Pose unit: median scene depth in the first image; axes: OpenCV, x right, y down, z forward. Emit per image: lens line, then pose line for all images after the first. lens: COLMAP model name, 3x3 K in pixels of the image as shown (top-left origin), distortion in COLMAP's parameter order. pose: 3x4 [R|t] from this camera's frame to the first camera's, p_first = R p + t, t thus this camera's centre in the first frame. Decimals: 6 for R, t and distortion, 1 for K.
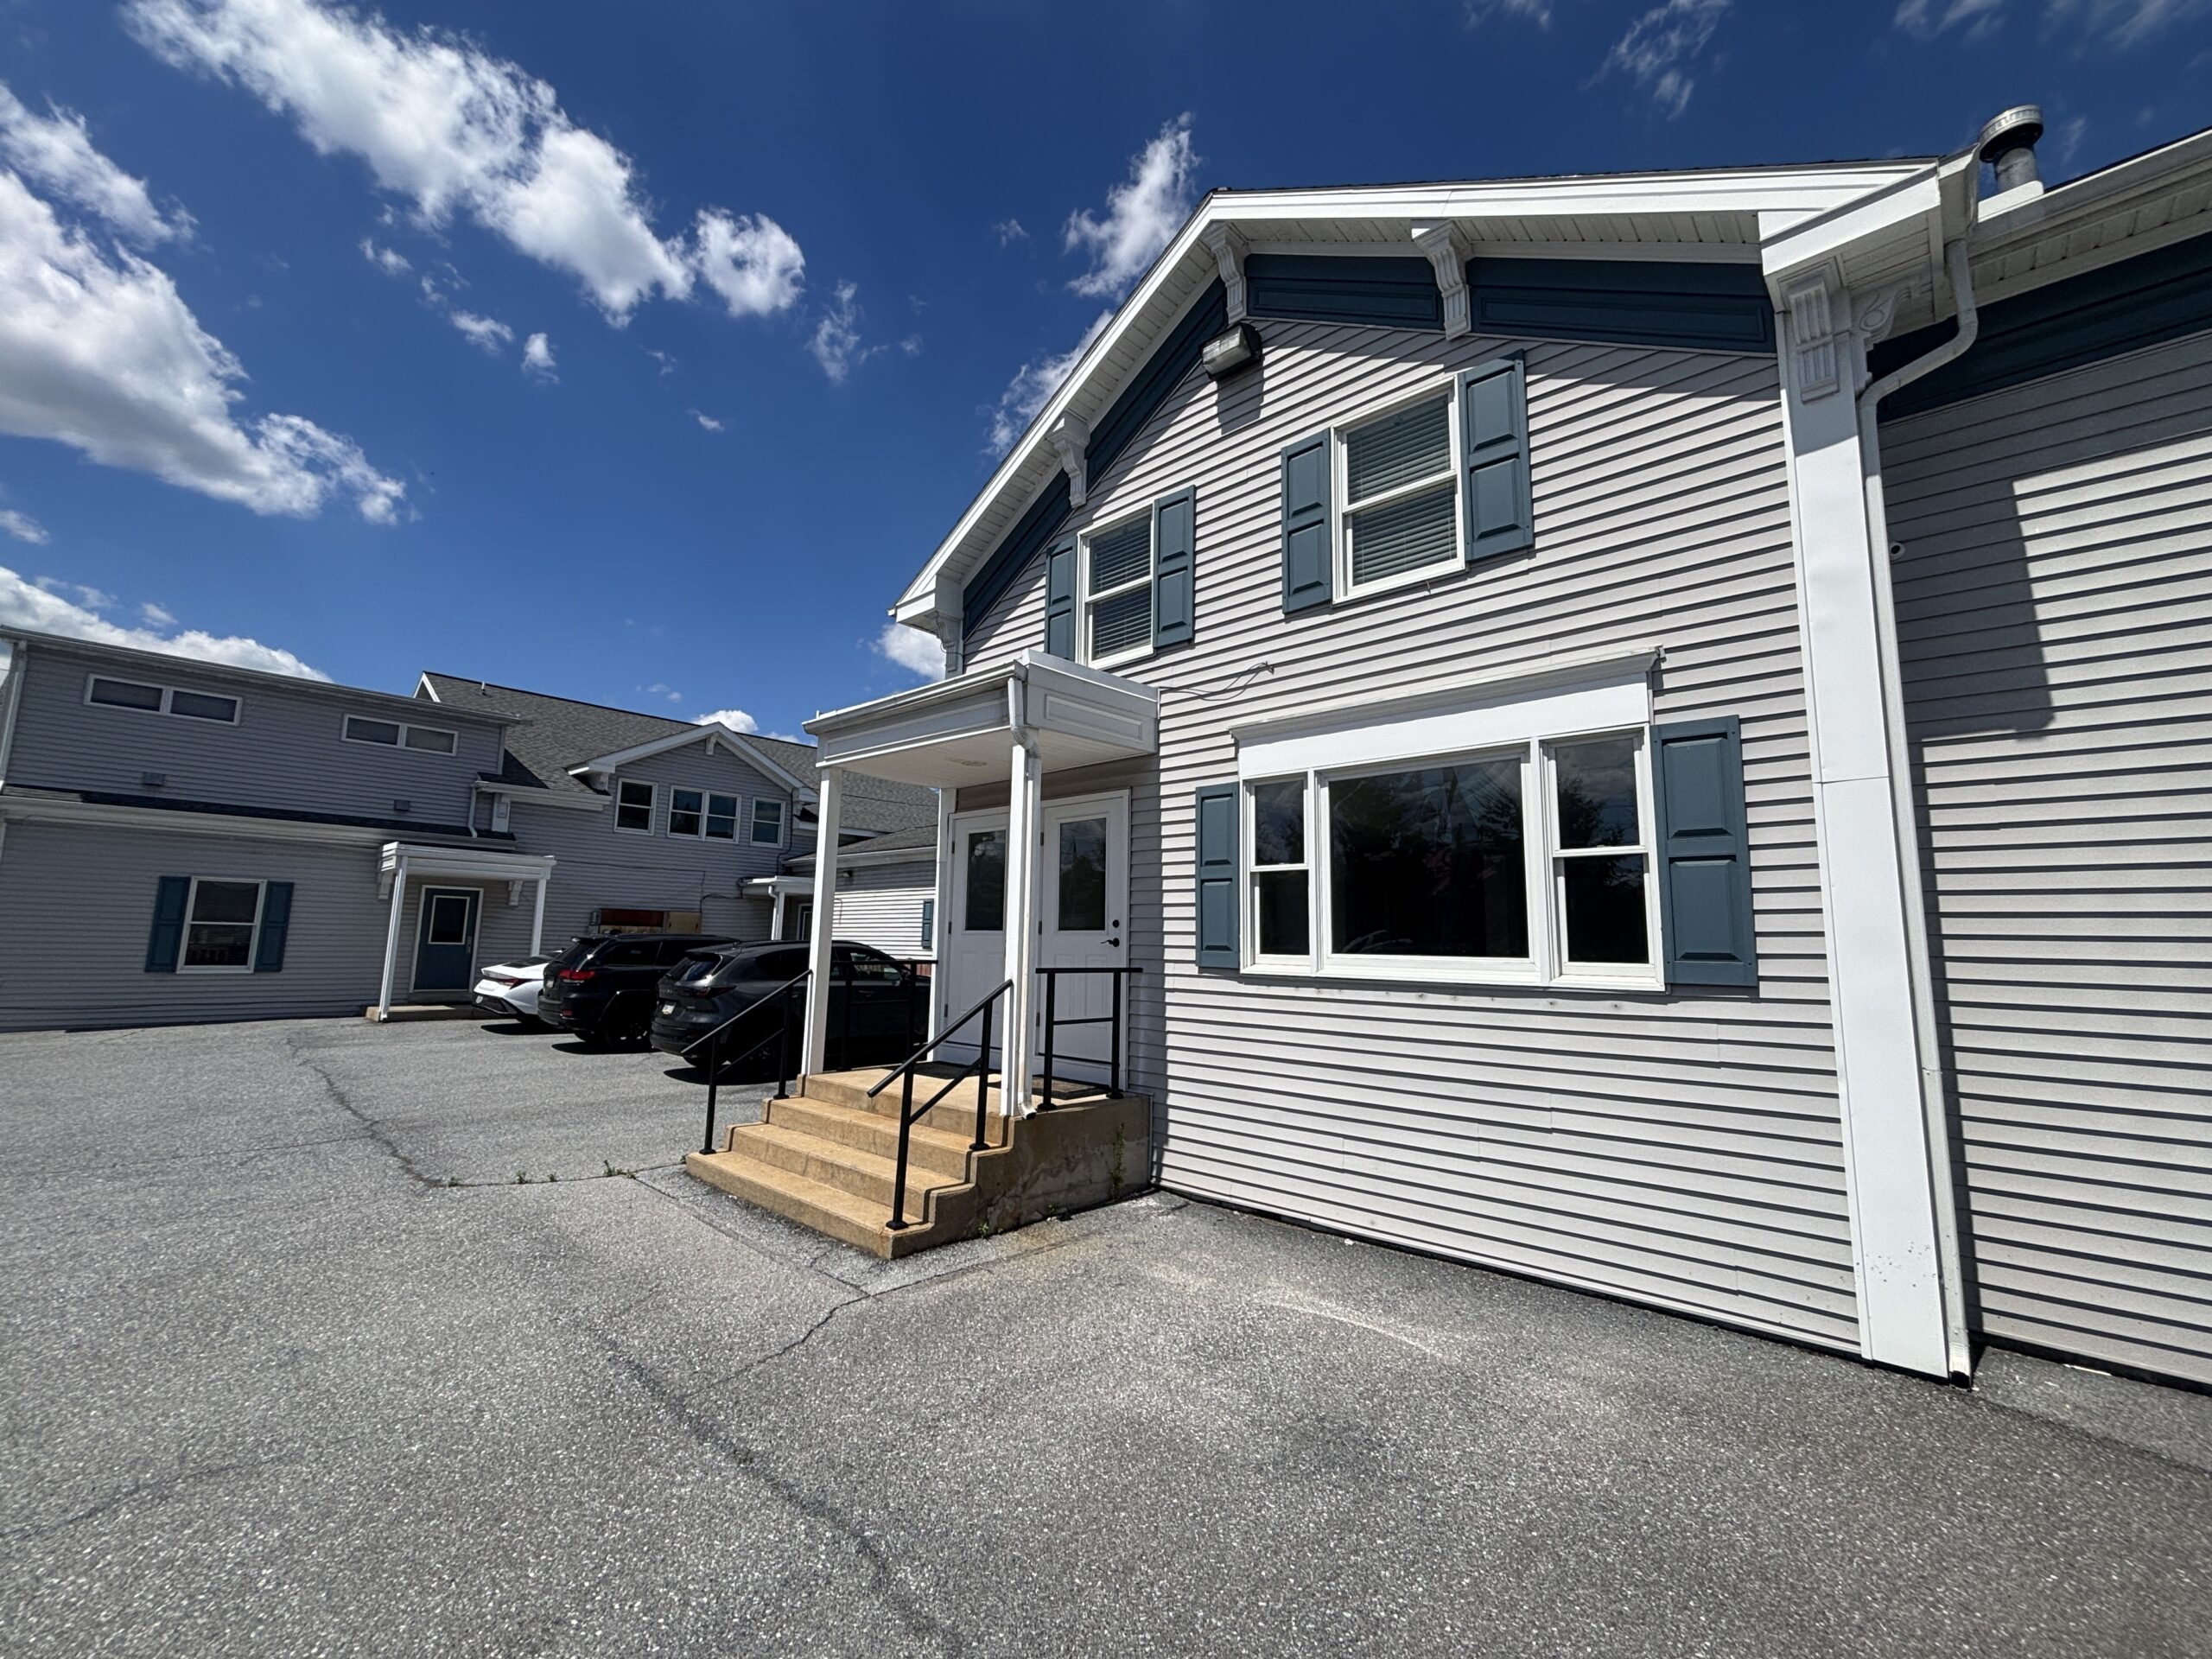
lens RADIAL K [[894.6, 0, 1106.0], [0, 894.6, 829.5], [0, 0, 1]] dist [-0.000083, -0.000341]
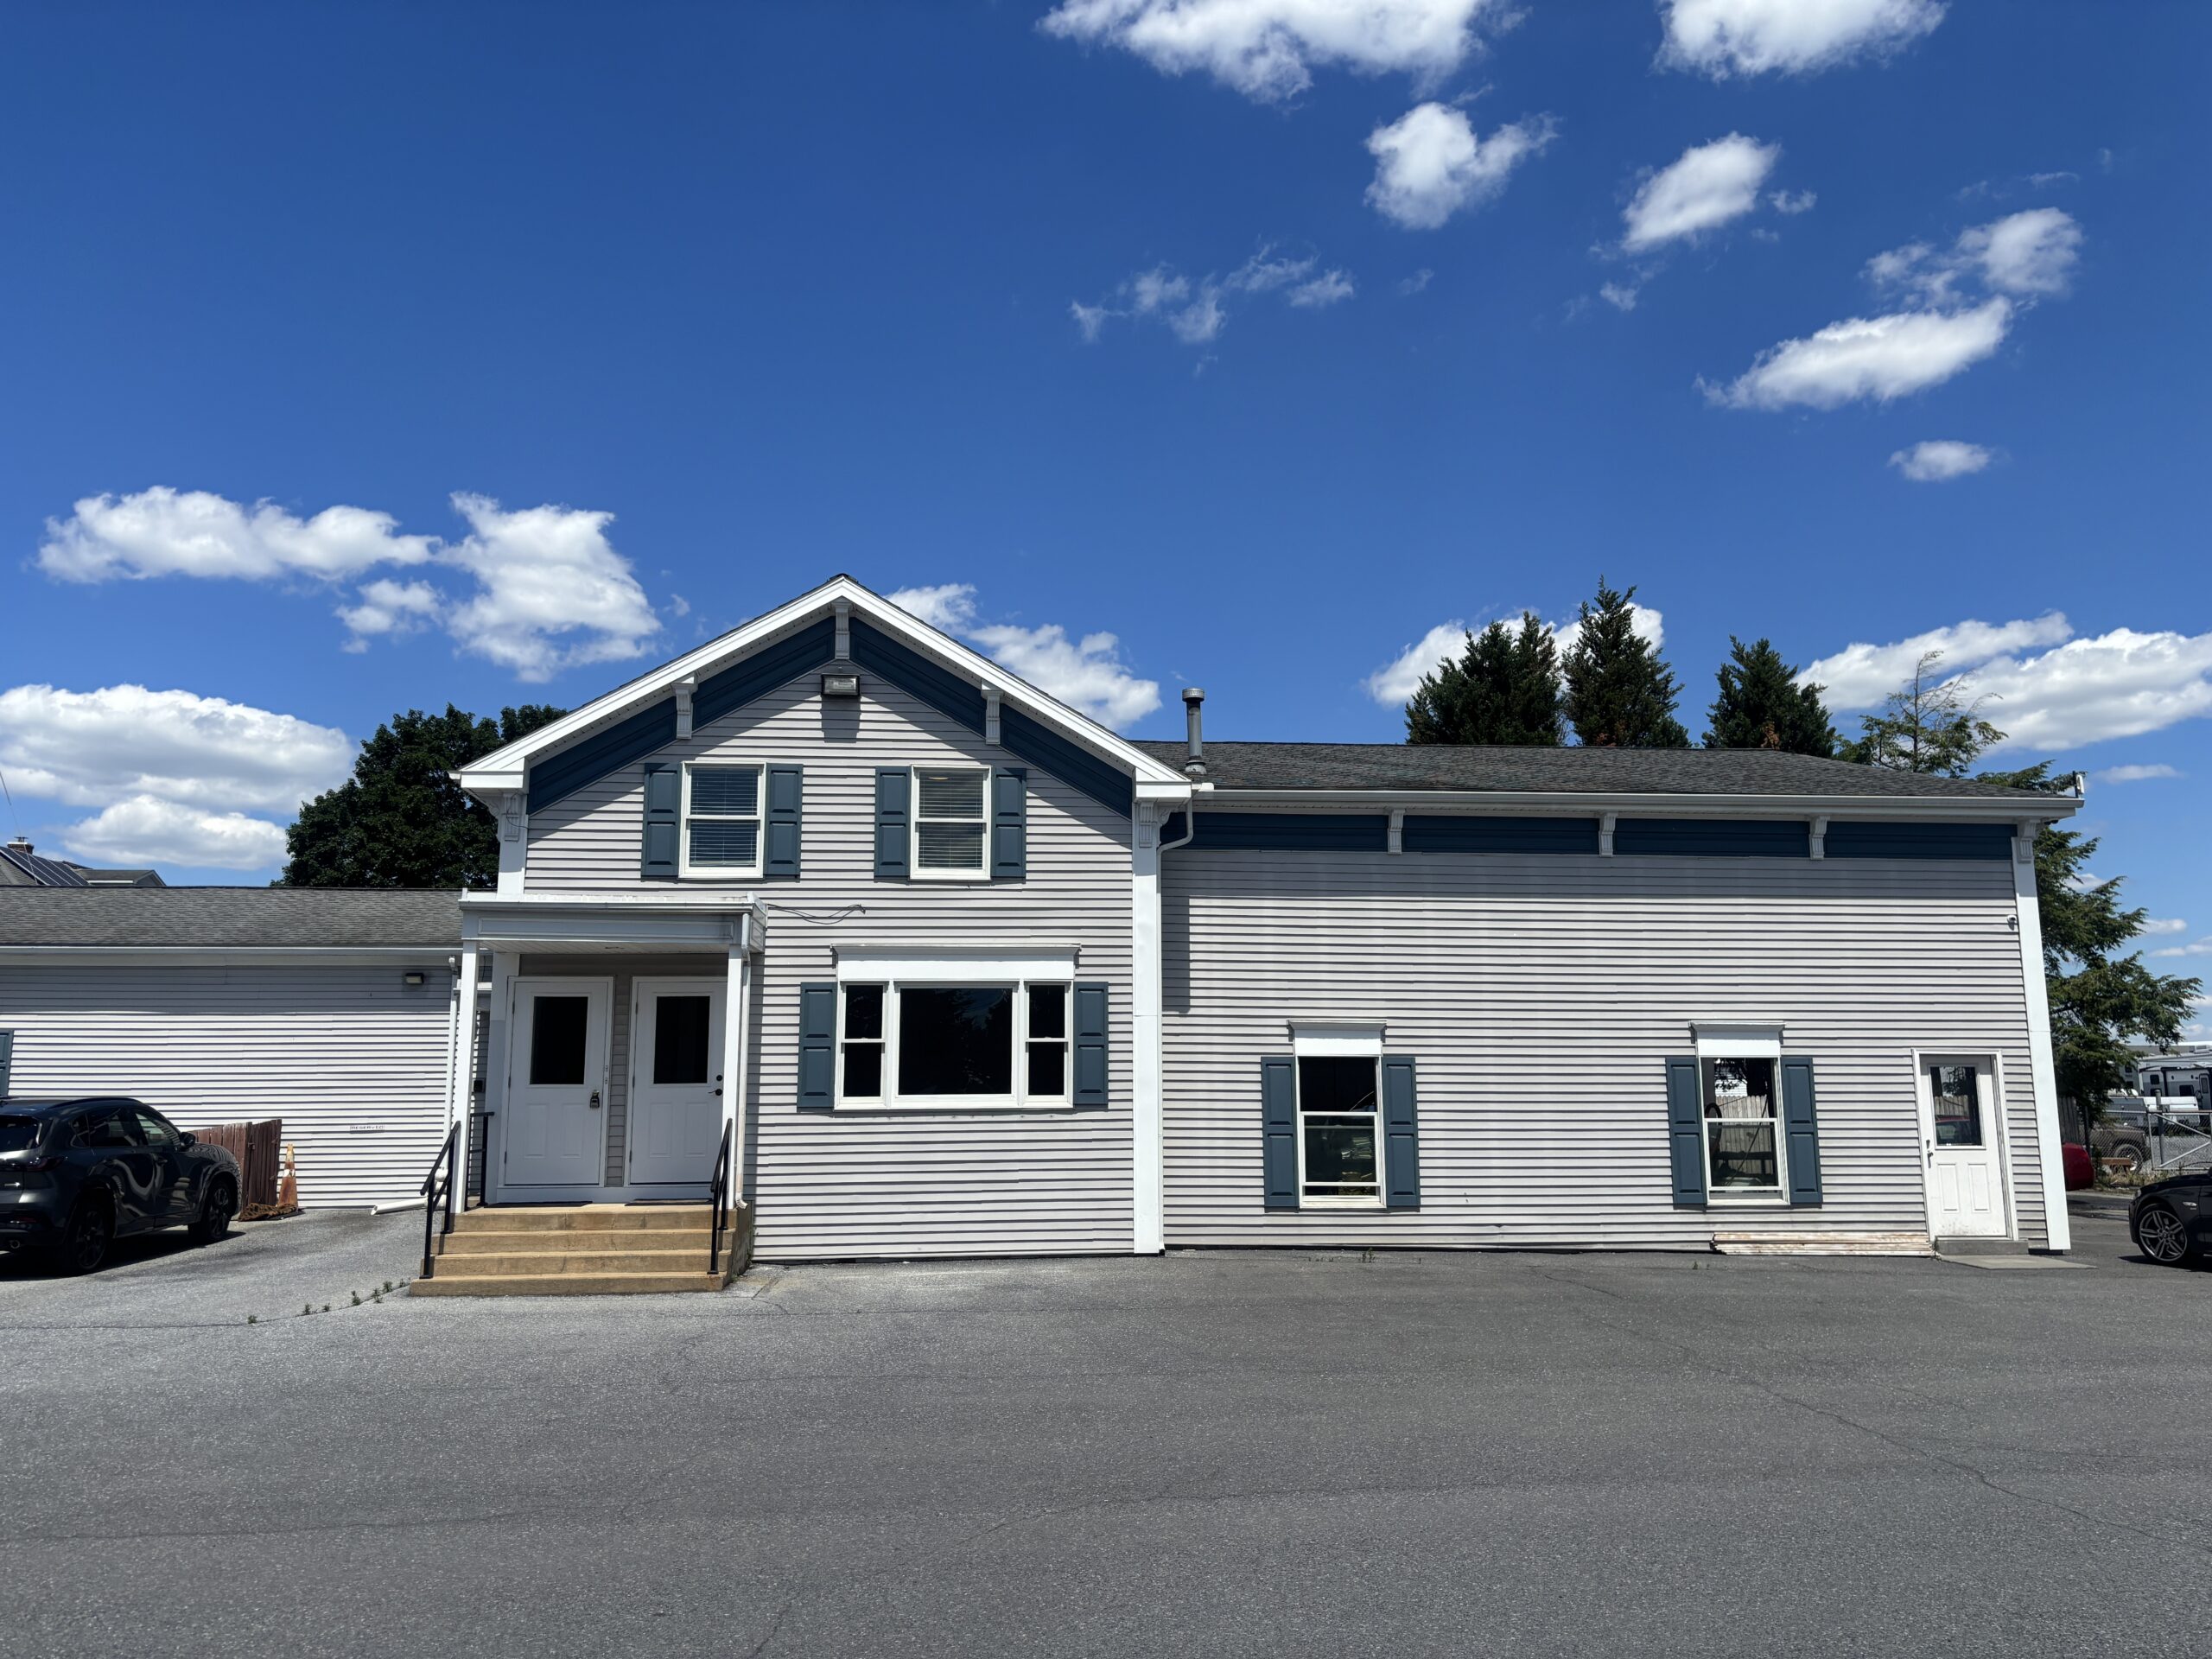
lens RADIAL K [[1635.4, 0, 1106.0], [0, 1635.4, 829.5], [0, 0, 1]] dist [0.160478, -0.301005]
pose [[0.661776, 0.098559, 0.743195, -1.757038], [-0.080933, 0.994920, -0.059874, -0.193168], [-0.745320, -0.020526, 0.666390, -1.269889]]
